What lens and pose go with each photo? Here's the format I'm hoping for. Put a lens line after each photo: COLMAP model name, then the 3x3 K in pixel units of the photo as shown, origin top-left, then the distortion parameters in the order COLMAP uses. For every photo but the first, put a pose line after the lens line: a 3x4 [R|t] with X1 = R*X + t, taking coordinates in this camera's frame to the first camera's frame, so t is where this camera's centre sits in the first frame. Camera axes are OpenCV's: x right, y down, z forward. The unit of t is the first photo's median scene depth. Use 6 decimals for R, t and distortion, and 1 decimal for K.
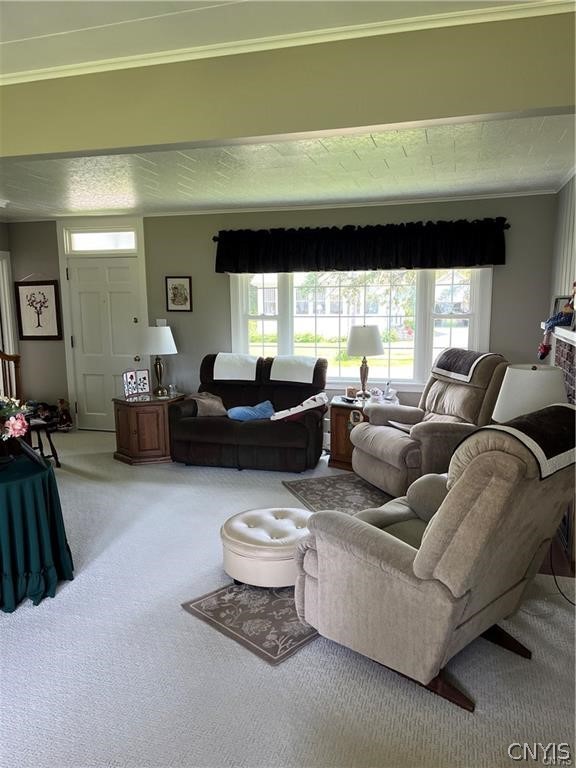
lens RADIAL K [[577.0, 0, 286.5], [0, 577.0, 385.5], [0, 0, 1]] dist [0.074635, -0.082854]
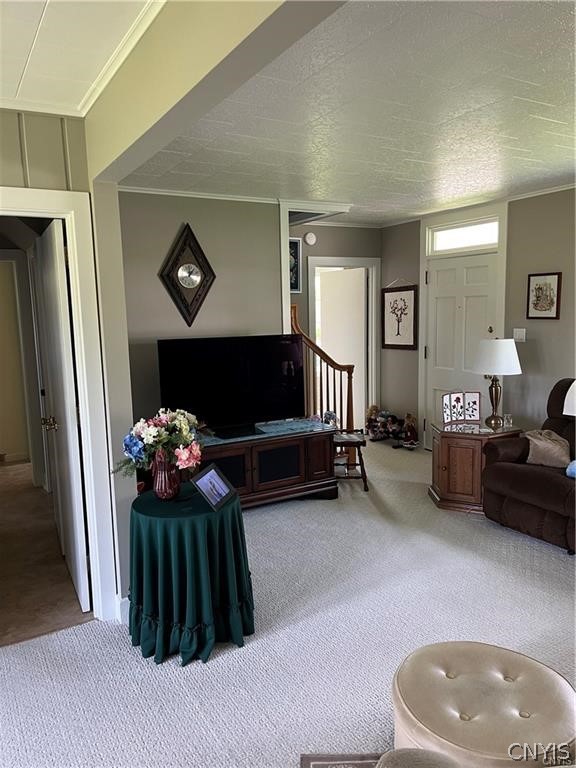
lens RADIAL K [[577.0, 0, 286.5], [0, 577.0, 385.5], [0, 0, 1]] dist [0.074635, -0.082854]
pose [[0.717565, 0.084217, -0.691382, 0.121051], [-0.086754, 0.995739, 0.031251, -0.038042], [0.691068, 0.037556, 0.721814, 0.230651]]
